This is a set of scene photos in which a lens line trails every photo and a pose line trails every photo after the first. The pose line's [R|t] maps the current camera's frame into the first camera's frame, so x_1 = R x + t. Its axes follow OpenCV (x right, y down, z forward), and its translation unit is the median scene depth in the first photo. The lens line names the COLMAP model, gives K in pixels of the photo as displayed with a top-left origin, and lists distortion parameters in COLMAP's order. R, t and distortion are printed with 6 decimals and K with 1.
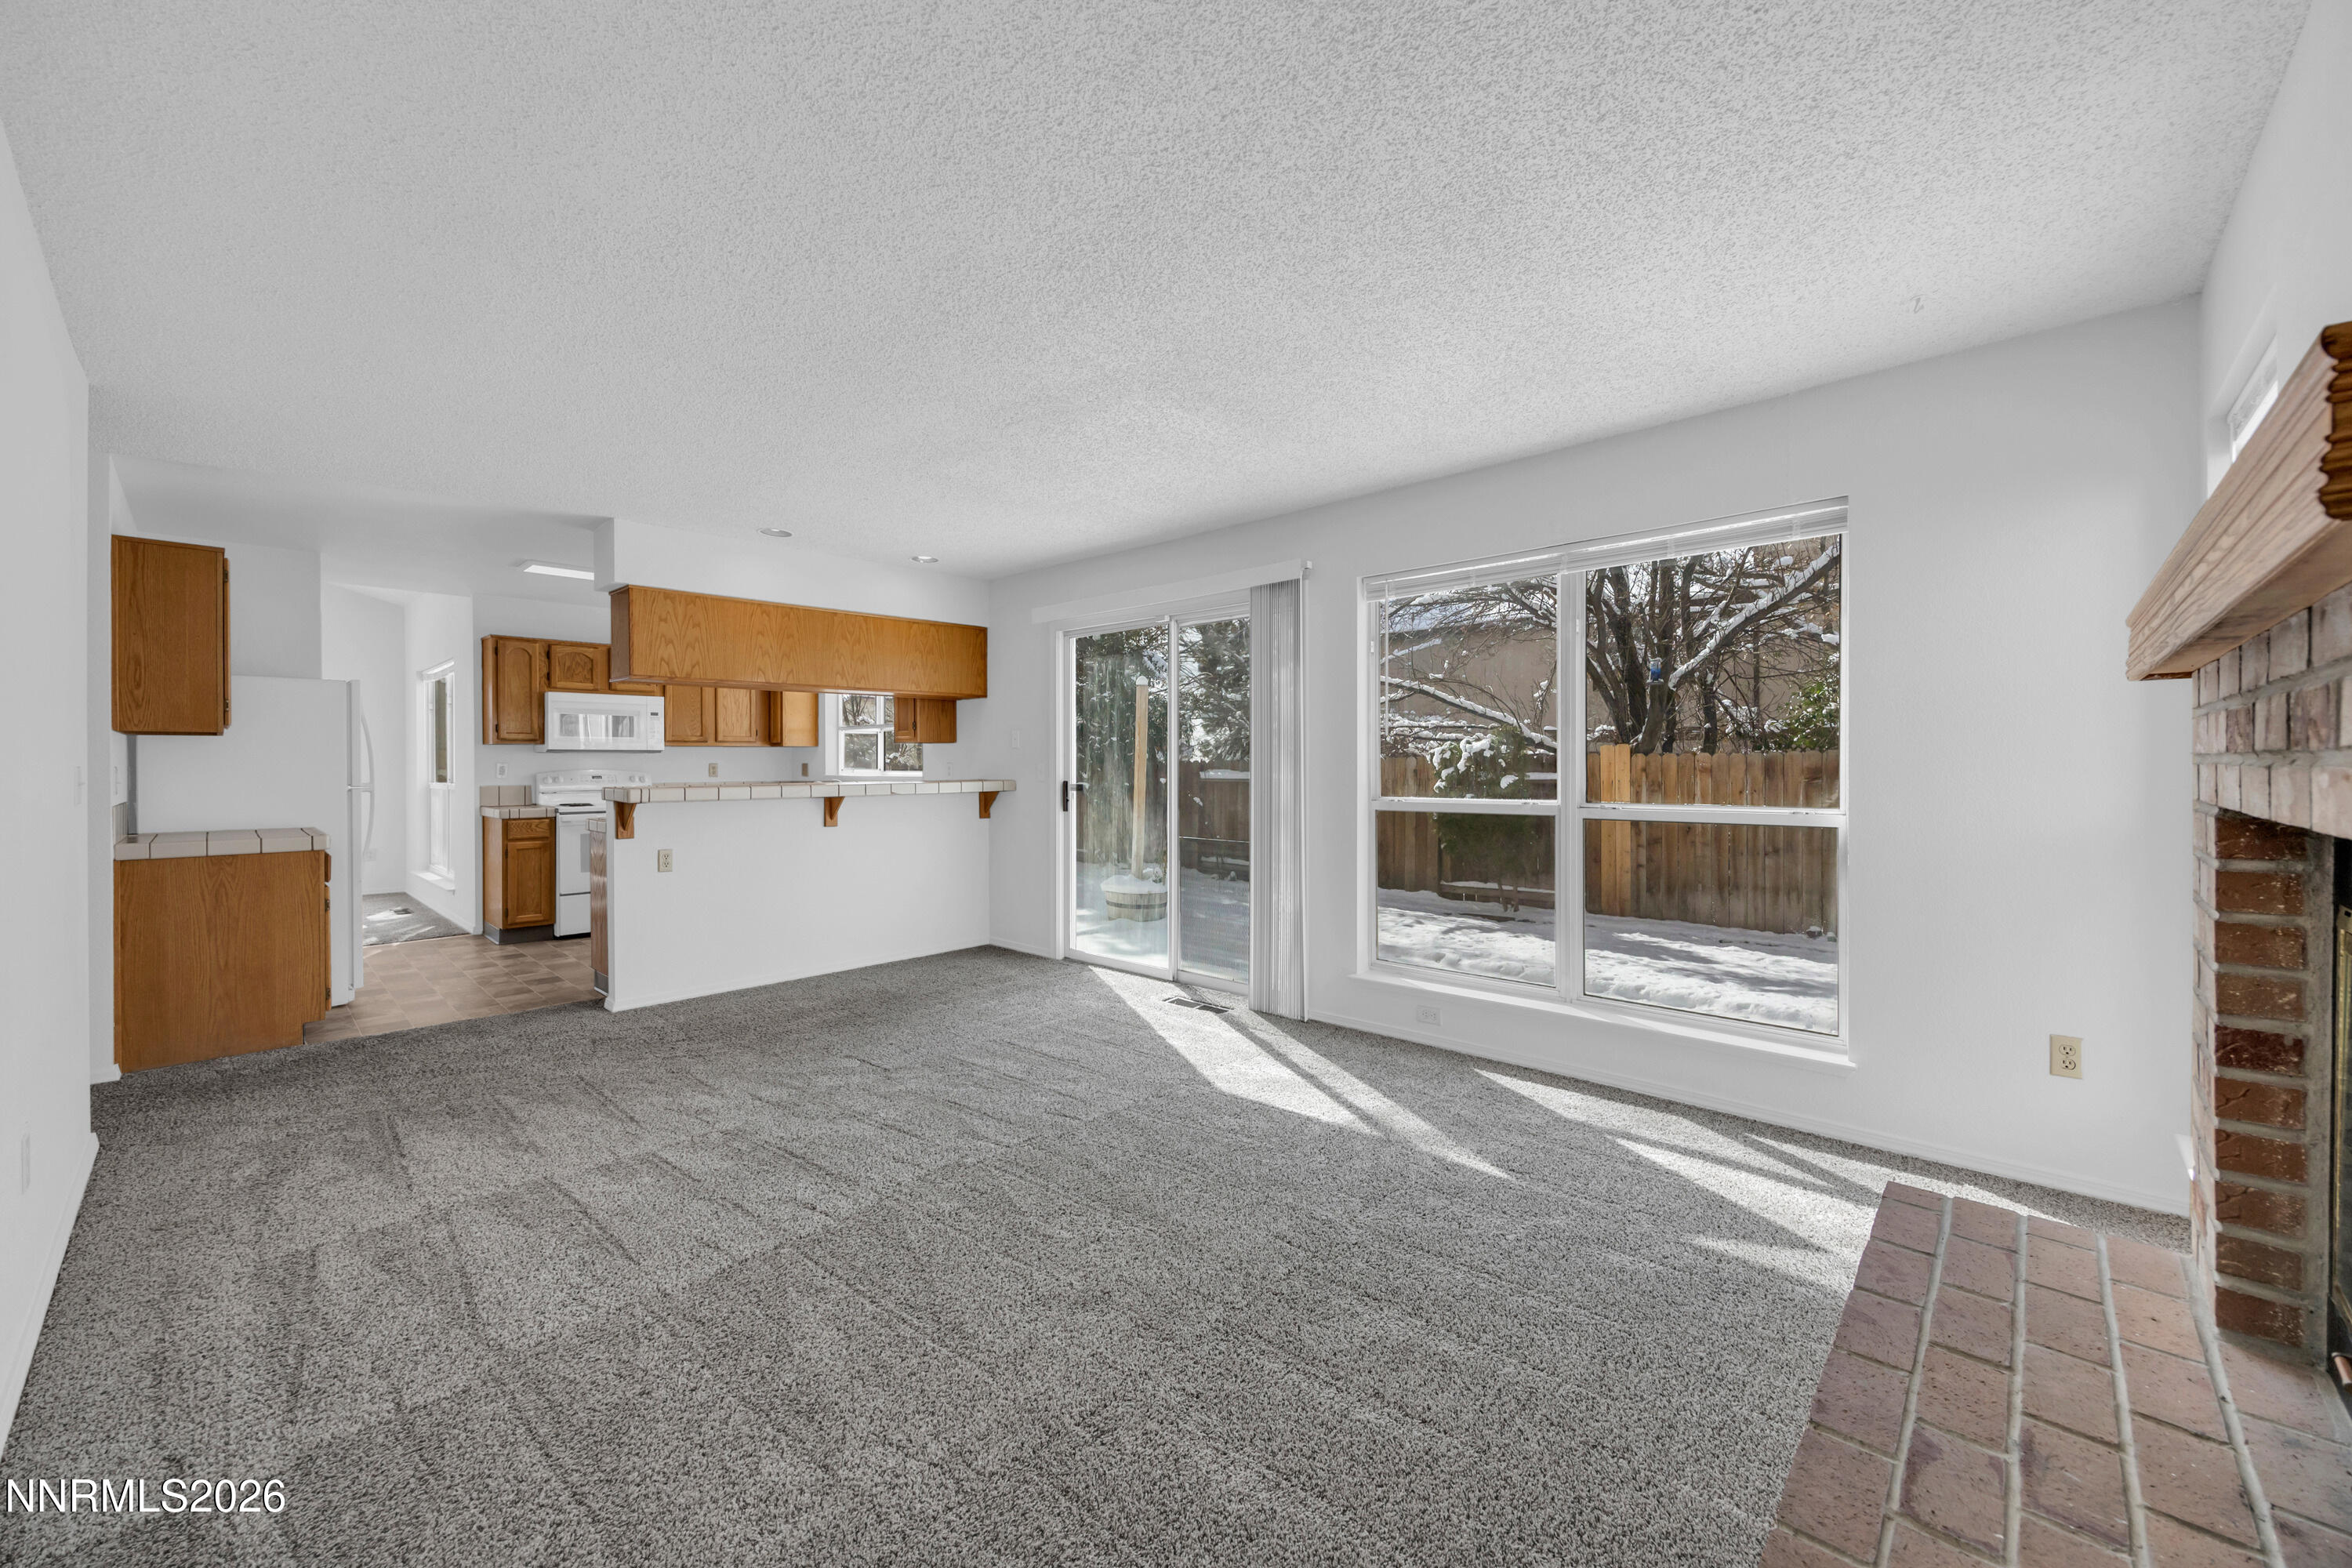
lens RADIAL K [[913.0, 0, 1180.1], [0, 913.0, 756.2], [0, 0, 1]] dist [-0.000395, 0.001069]
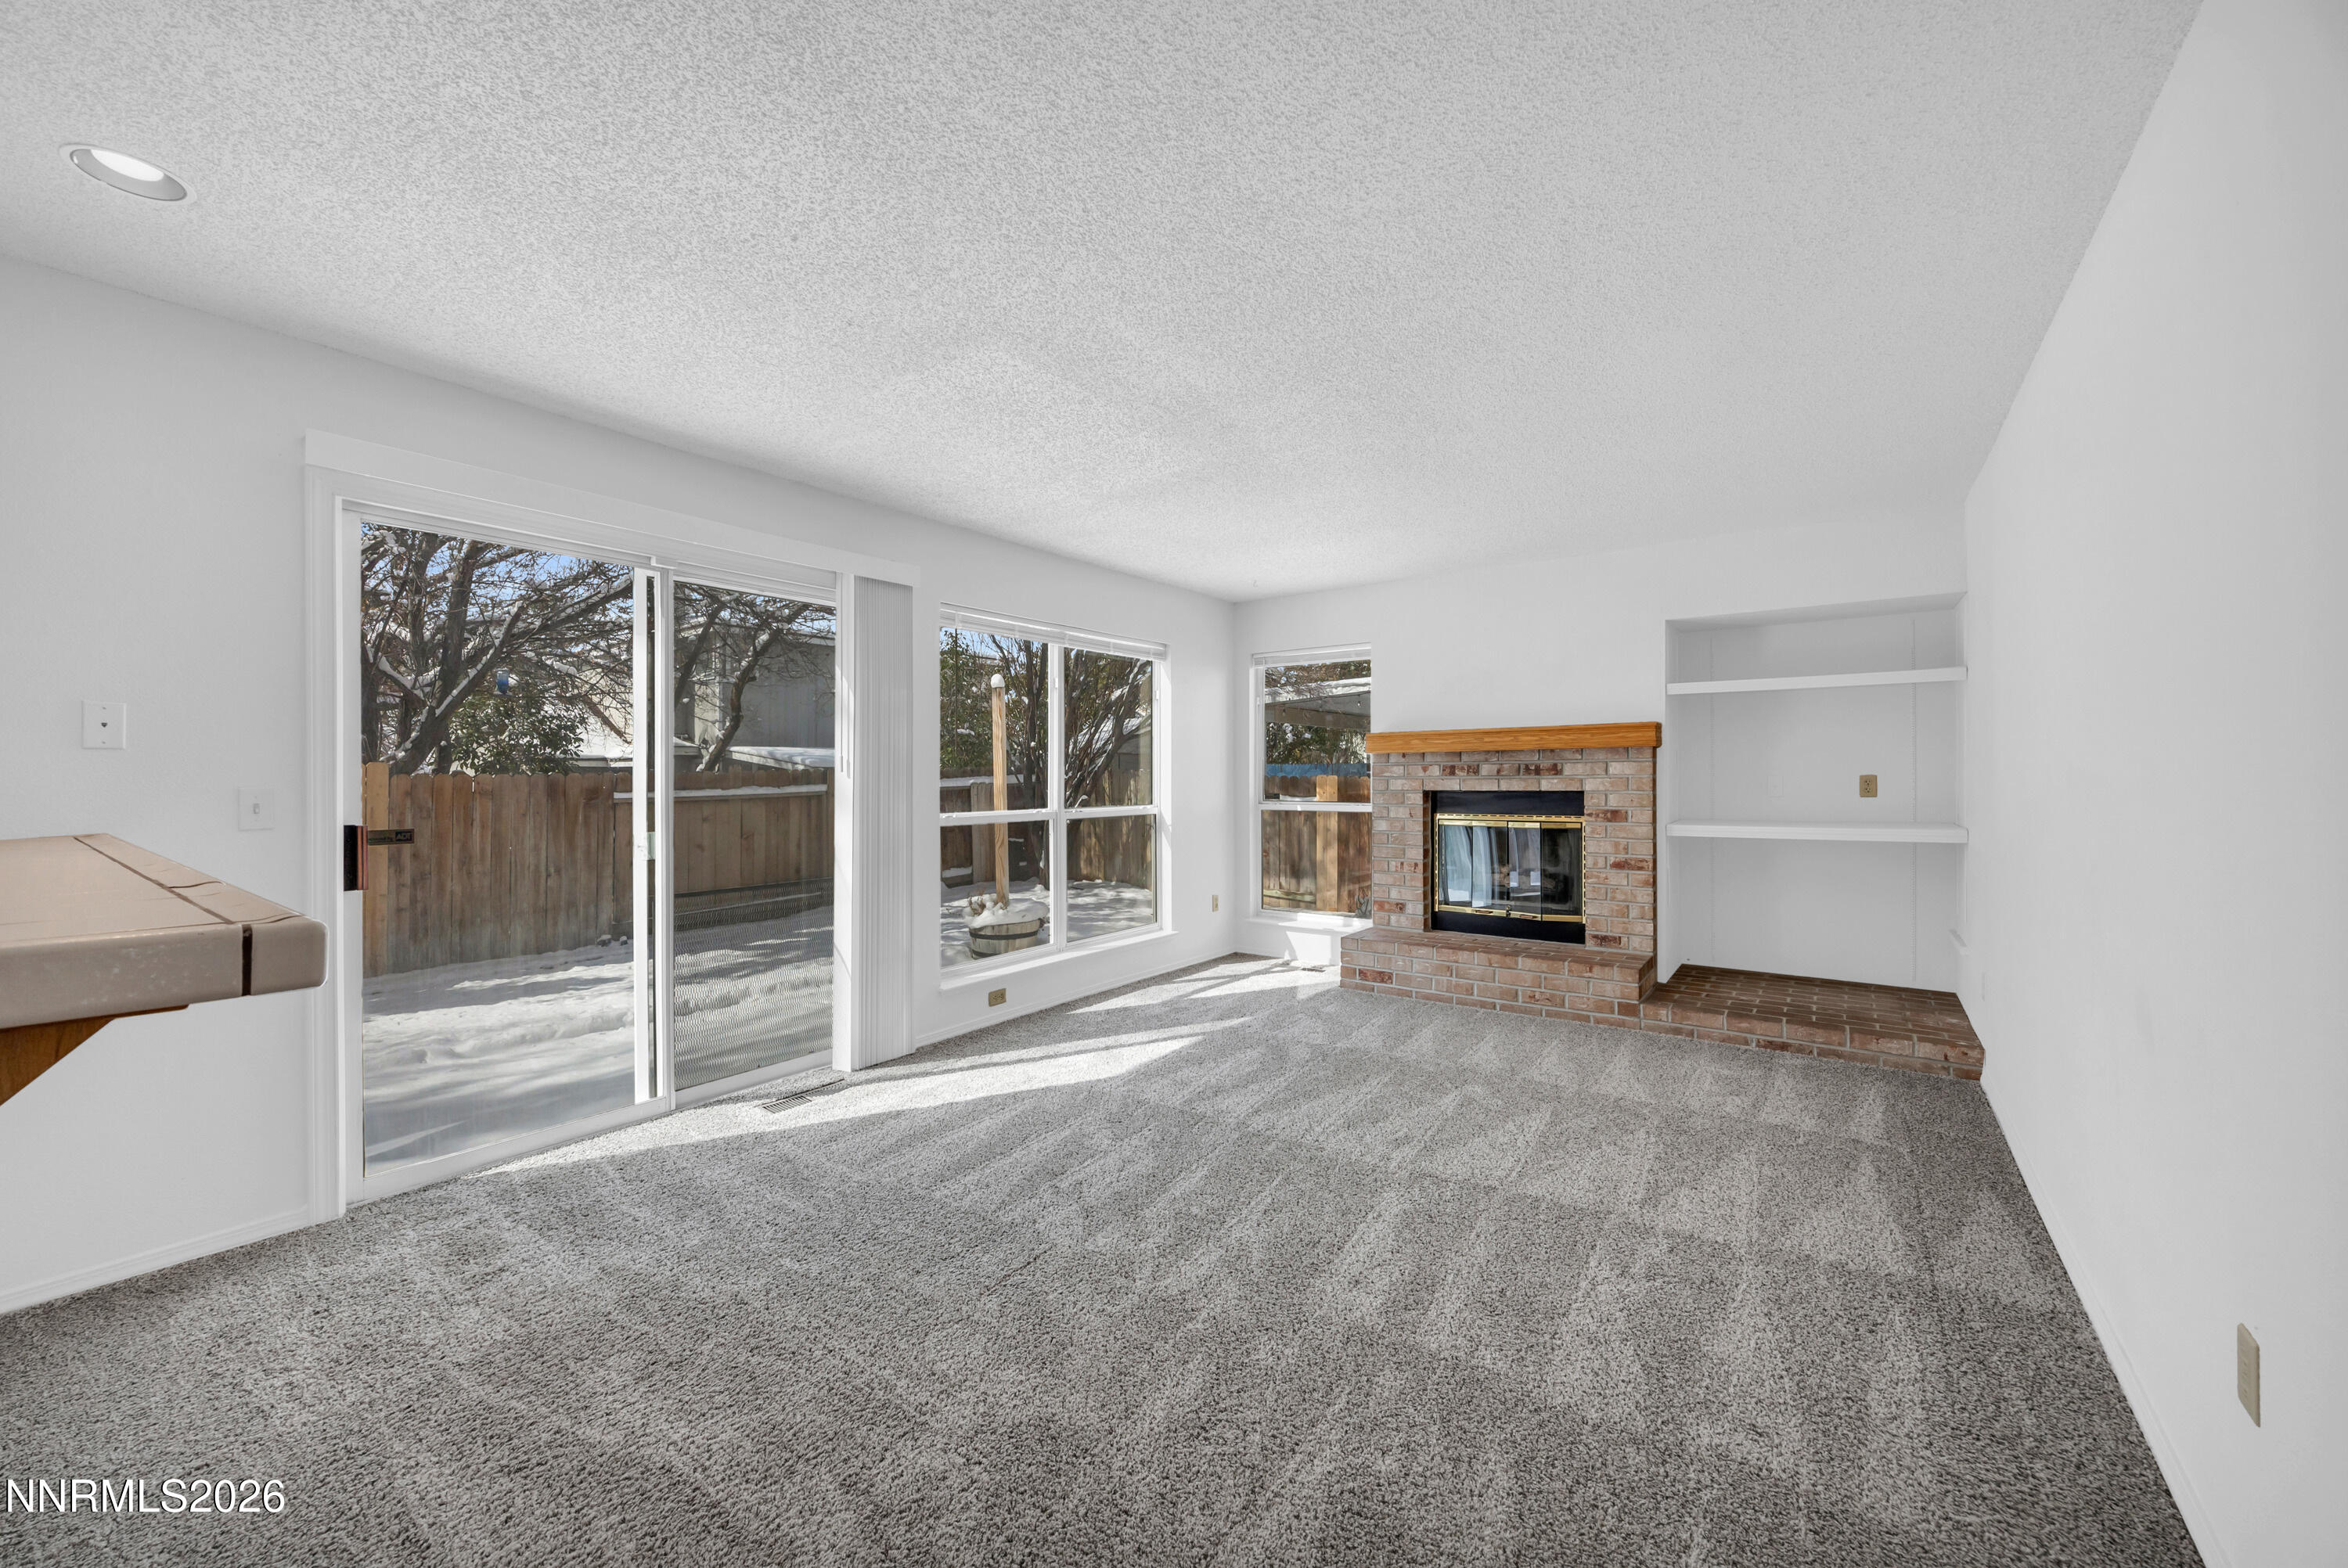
lens RADIAL K [[911.3, 0, 1178.5], [0, 911.3, 774.7], [0, 0, 1]] dist [-0.000395, 0.001069]
pose [[-0.117918, 0.011569, 0.992956, -0.588650], [-0.002564, 0.999925, -0.011955, 0.009083], [-0.993020, -0.003956, -0.117880, 0.588051]]
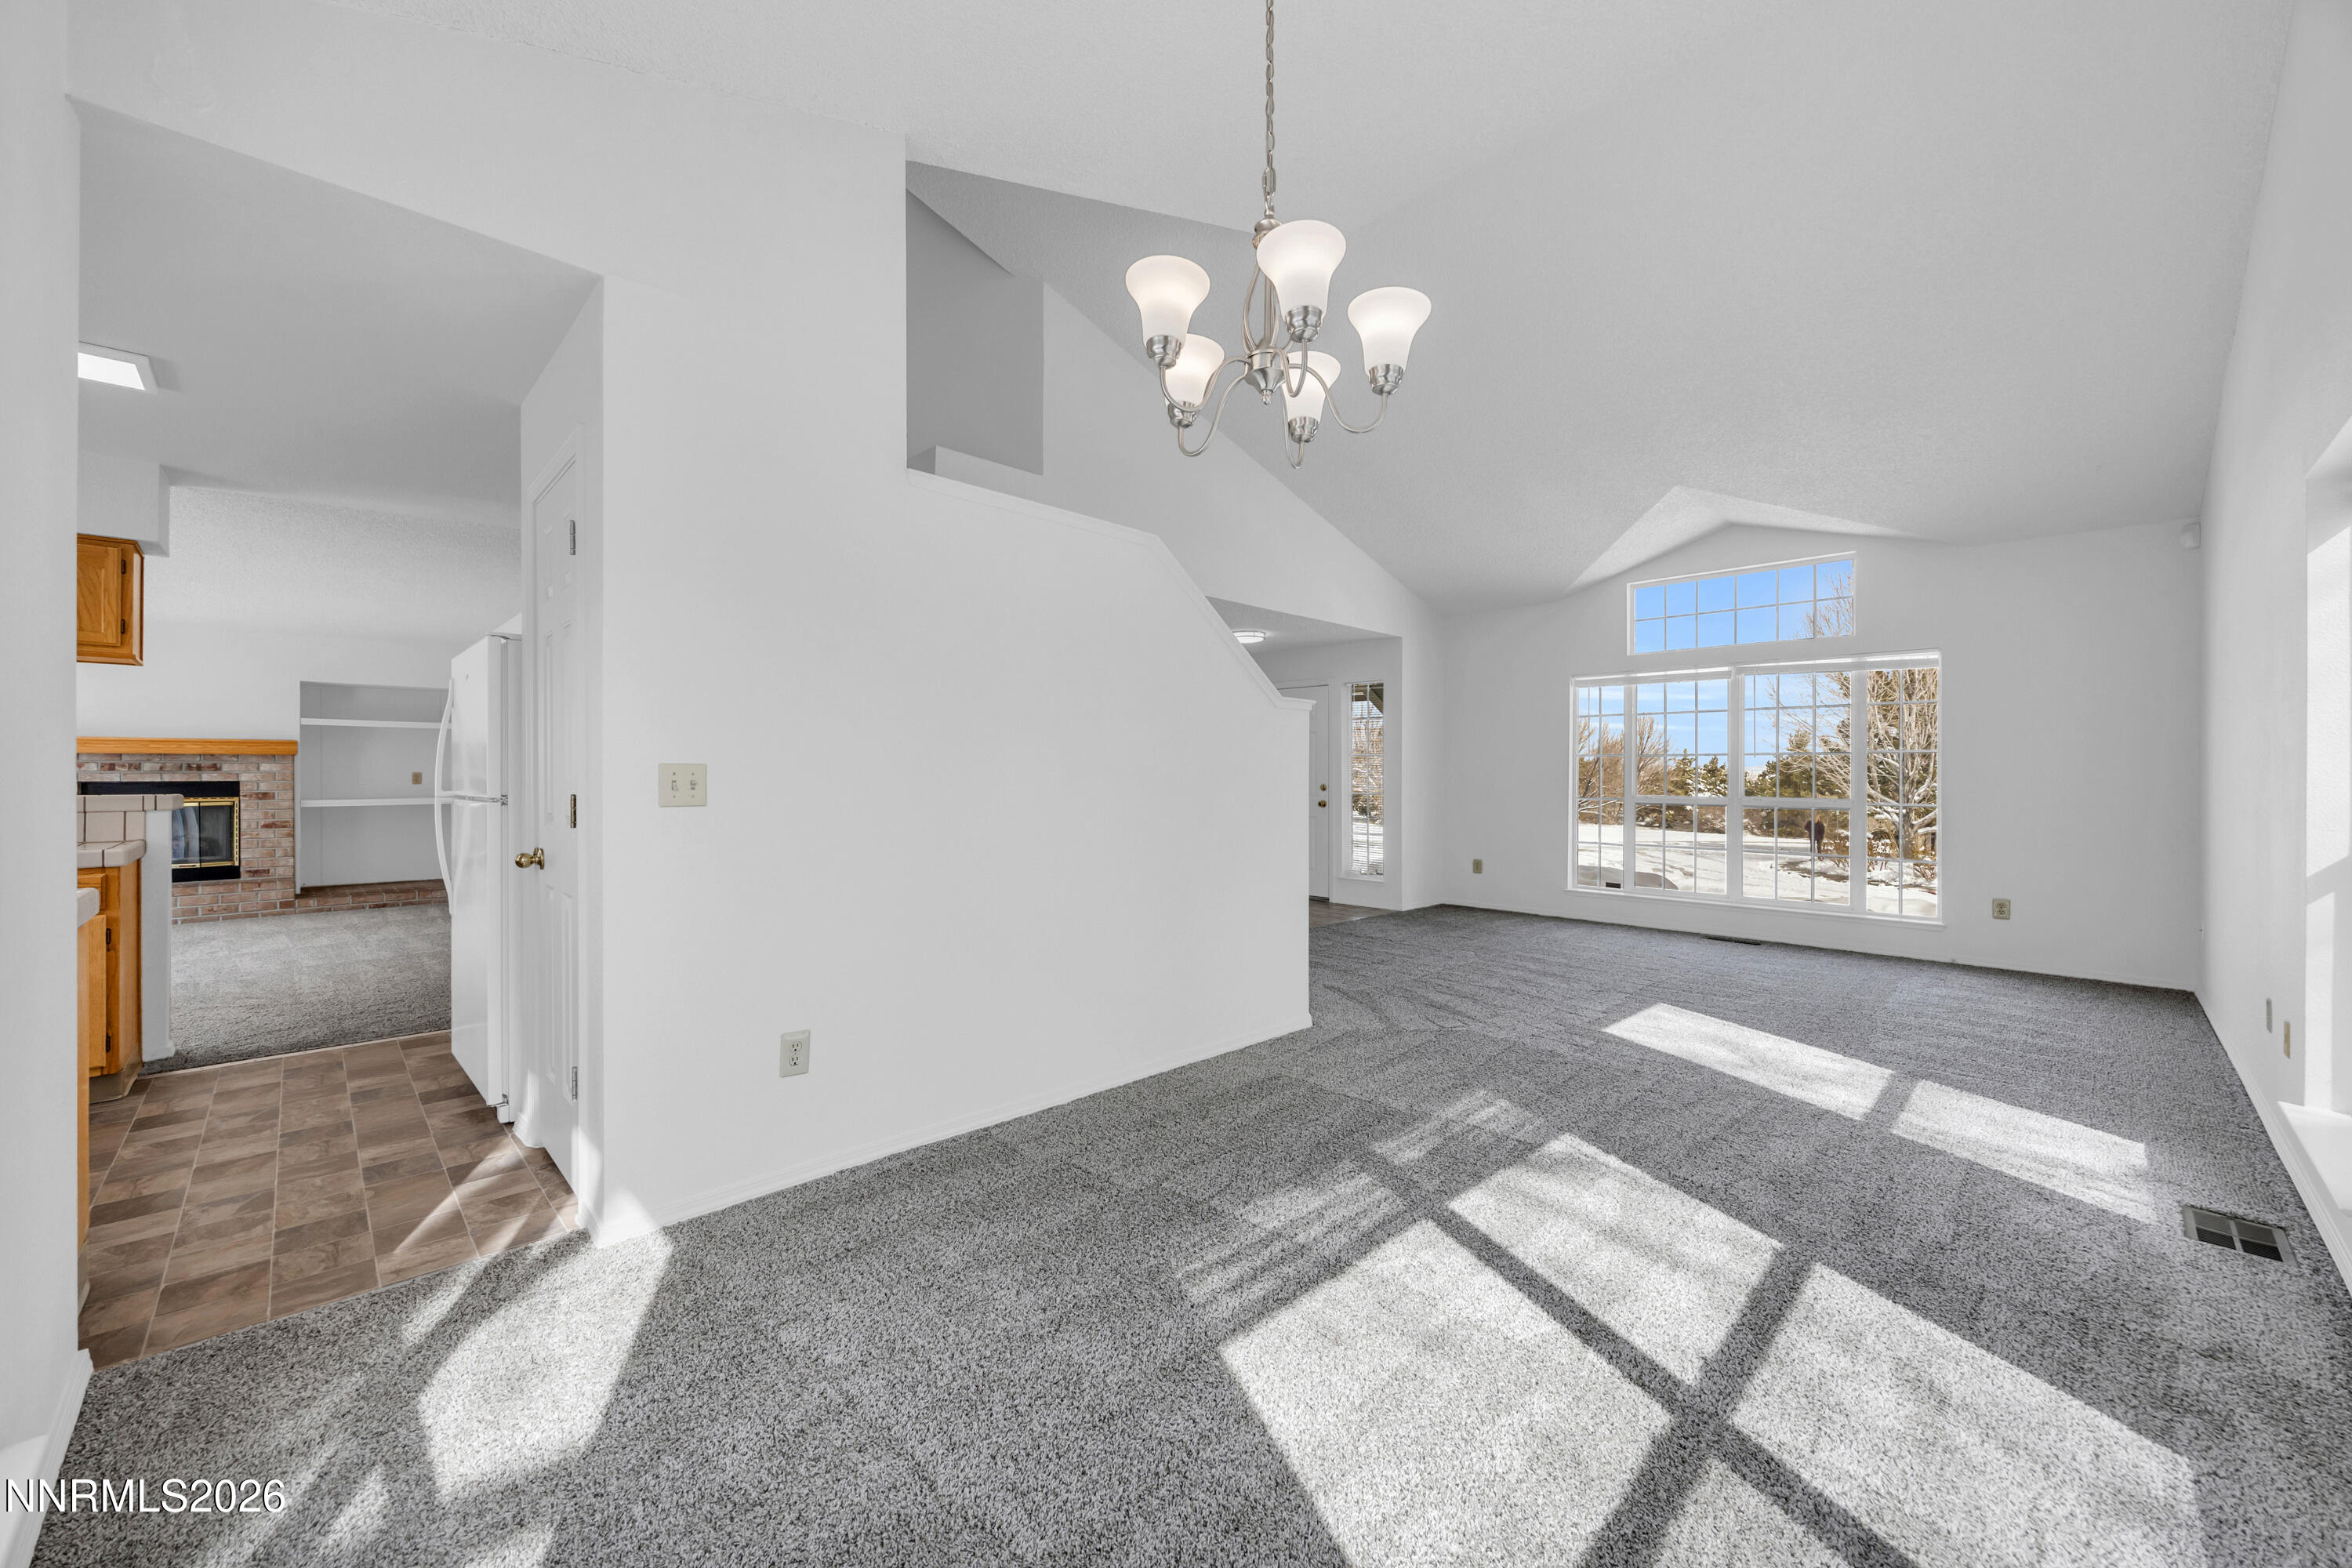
lens RADIAL K [[913.0, 0, 1155.5], [0, 913.0, 784.7], [0, 0, 1]] dist [-0.000395, 0.001069]
pose [[-0.998703, 0.011569, 0.049588, -1.304671], [0.011358, 0.999925, -0.004544, 0.044357], [-0.049637, -0.003975, -0.998759, 1.515737]]
